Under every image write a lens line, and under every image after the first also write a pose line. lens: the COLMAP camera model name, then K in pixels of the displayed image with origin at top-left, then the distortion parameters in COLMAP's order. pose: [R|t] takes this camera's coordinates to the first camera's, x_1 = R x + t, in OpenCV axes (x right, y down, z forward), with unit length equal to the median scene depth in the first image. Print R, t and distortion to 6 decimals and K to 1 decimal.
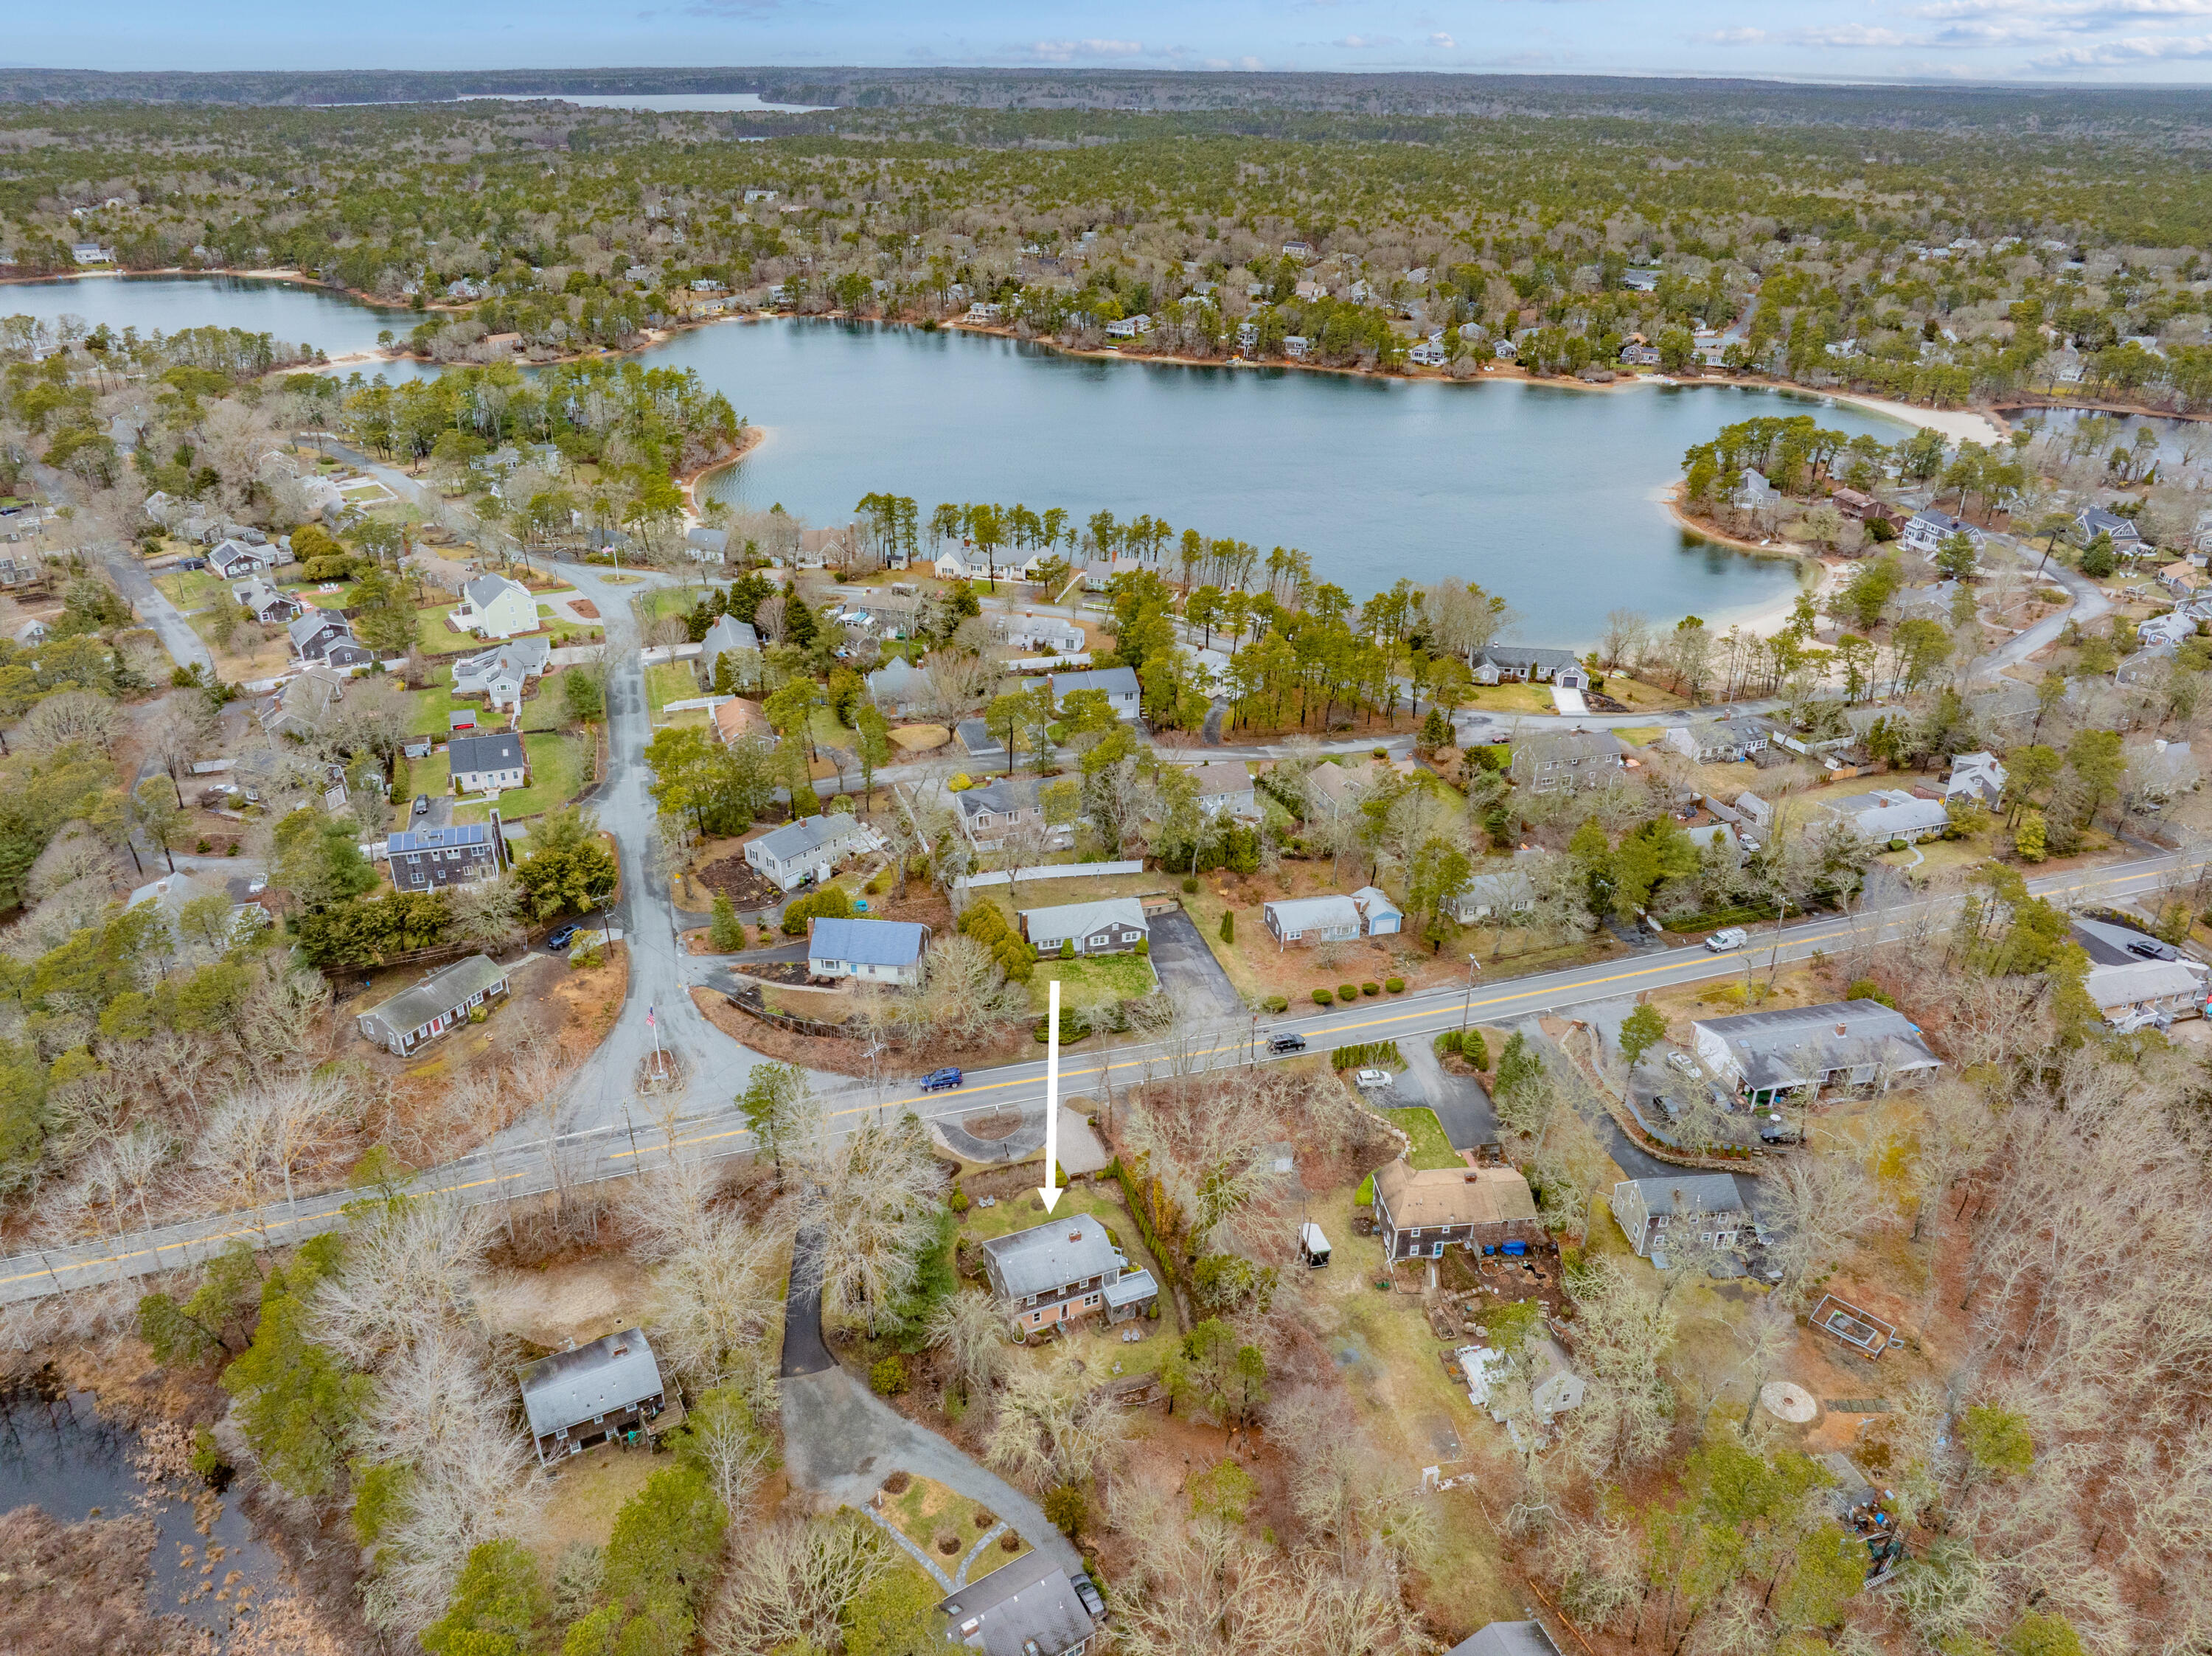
lens RADIAL K [[1539.7, 0, 1106.0], [0, 1539.7, 828.0], [0, 0, 1]] dist [-0.054597, 0.007612]
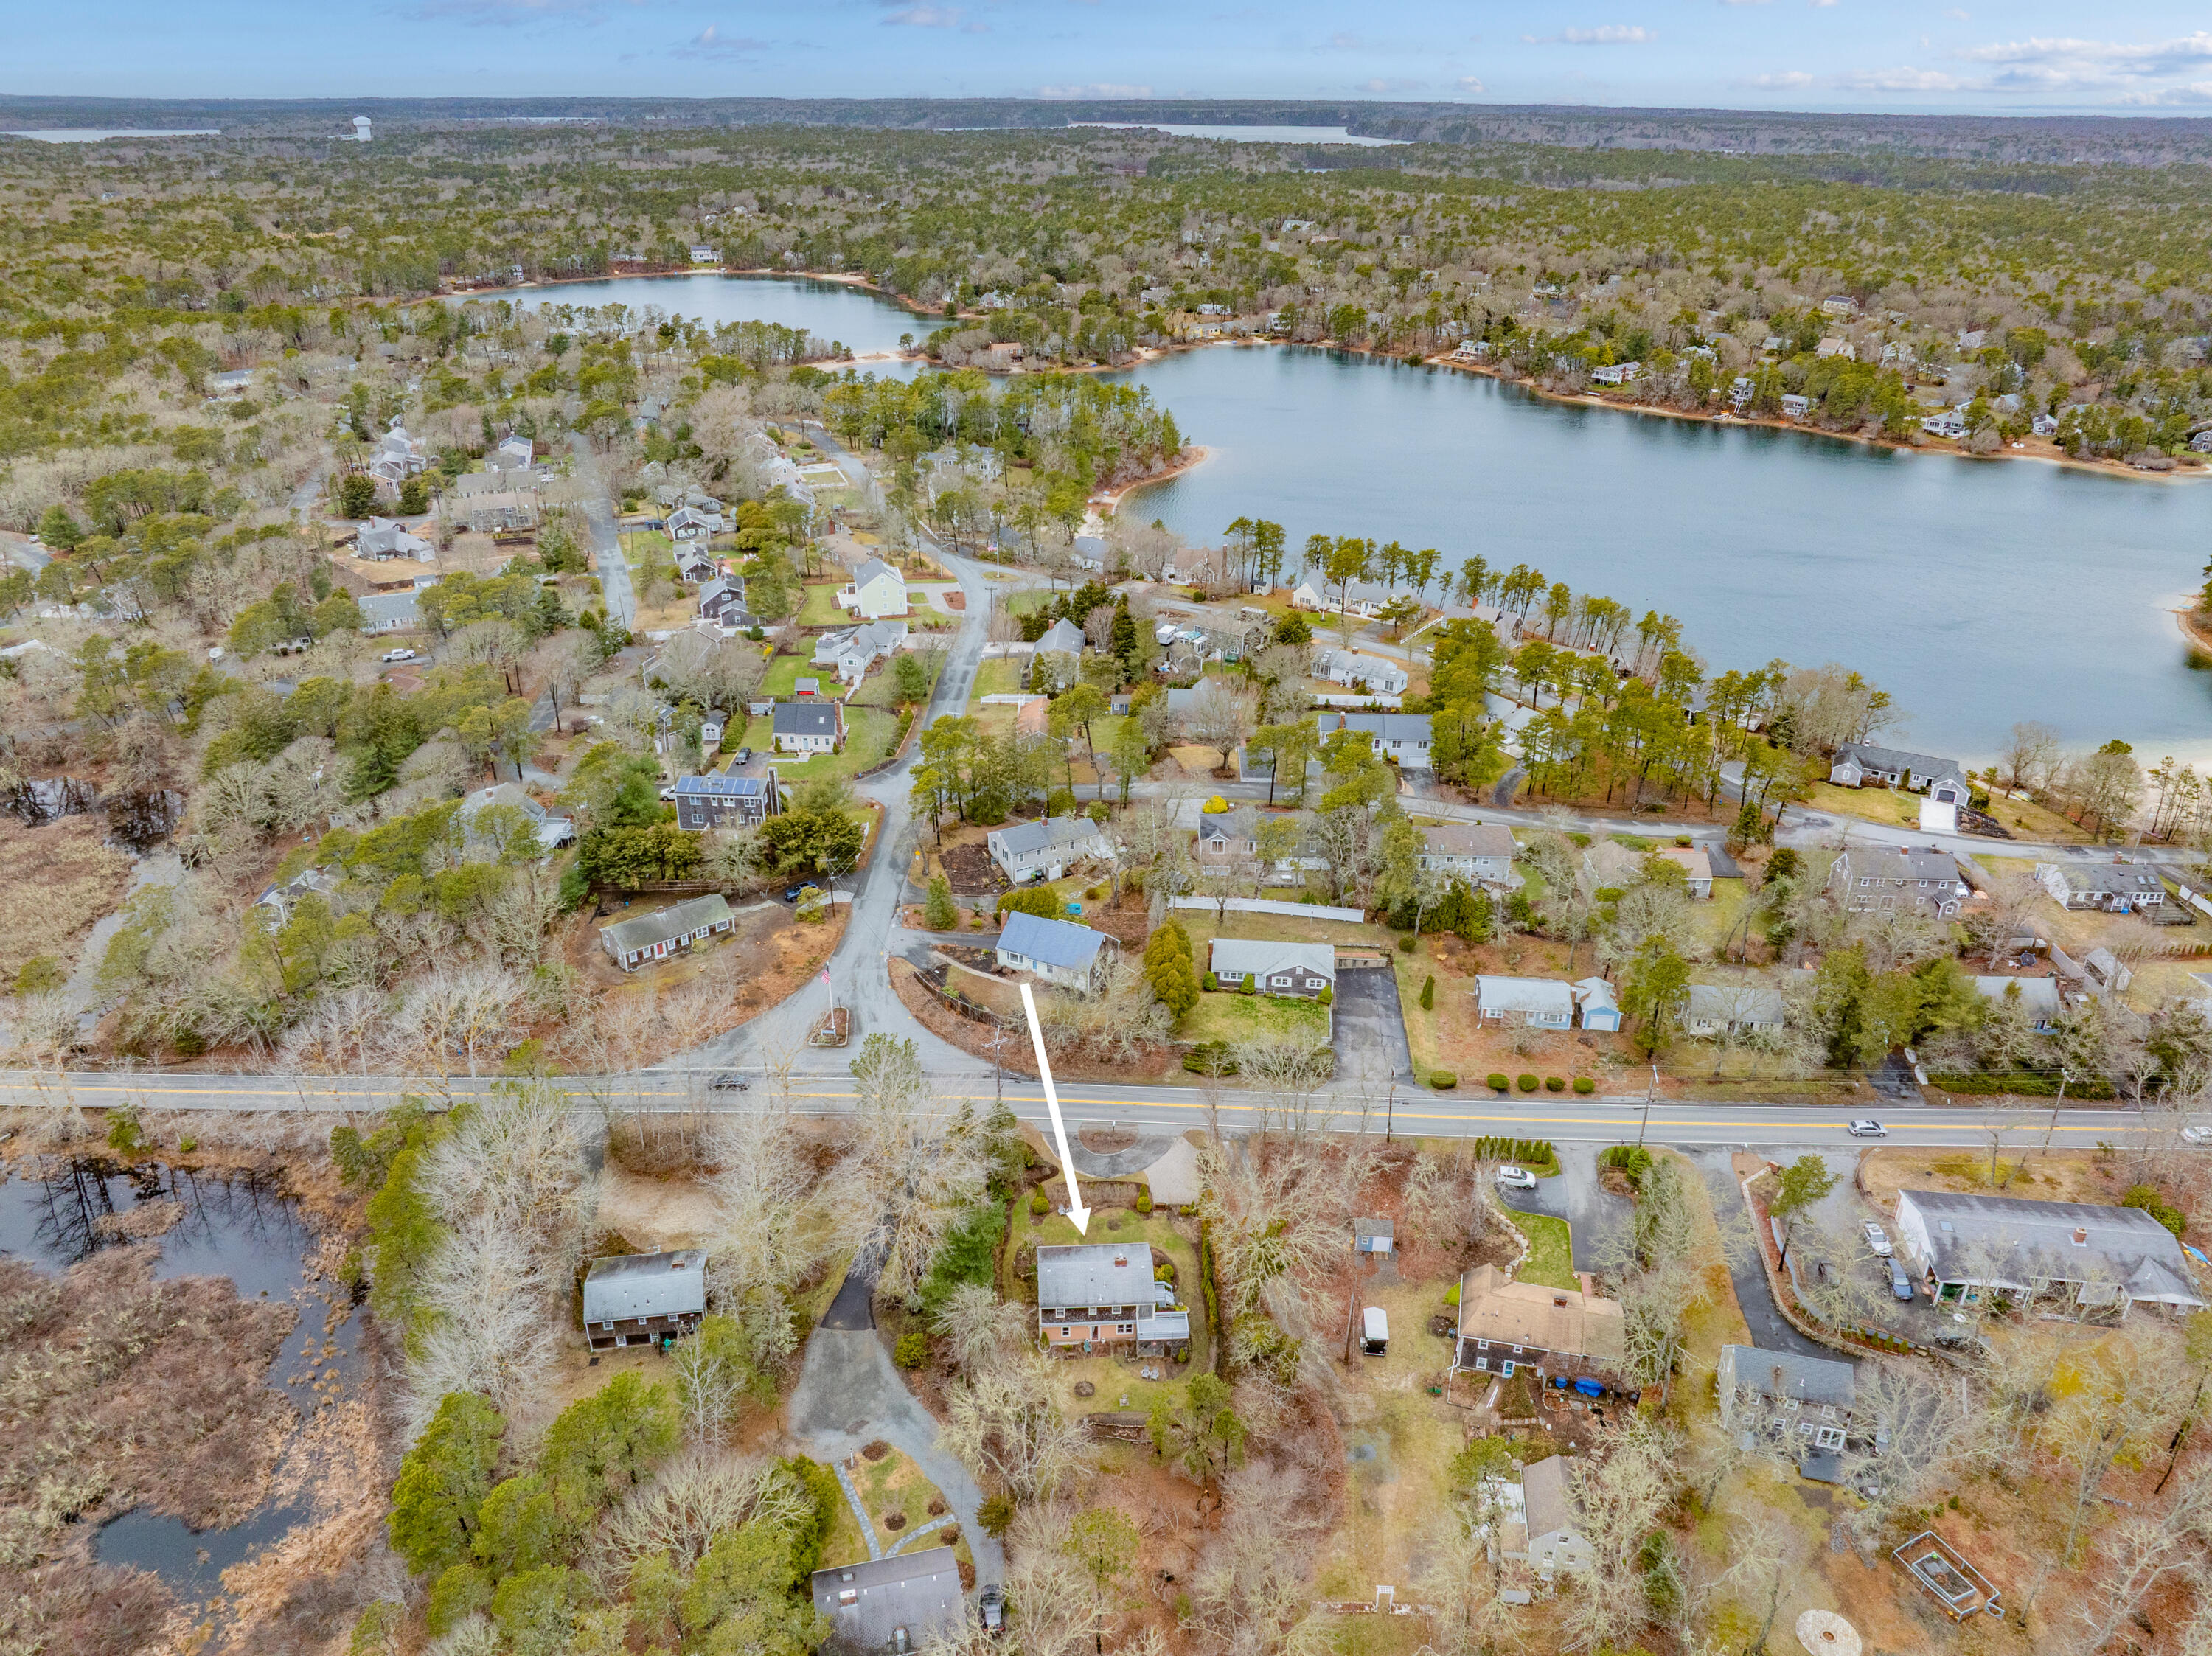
lens RADIAL K [[1539.7, 0, 1106.0], [0, 1539.7, 828.0], [0, 0, 1]] dist [-0.054597, 0.007612]
pose [[0.939218, 0.145828, -0.310812, 0.111100], [-0.151761, 0.988404, 0.005148, -0.007148], [0.307959, 0.042334, 0.950457, 0.018700]]
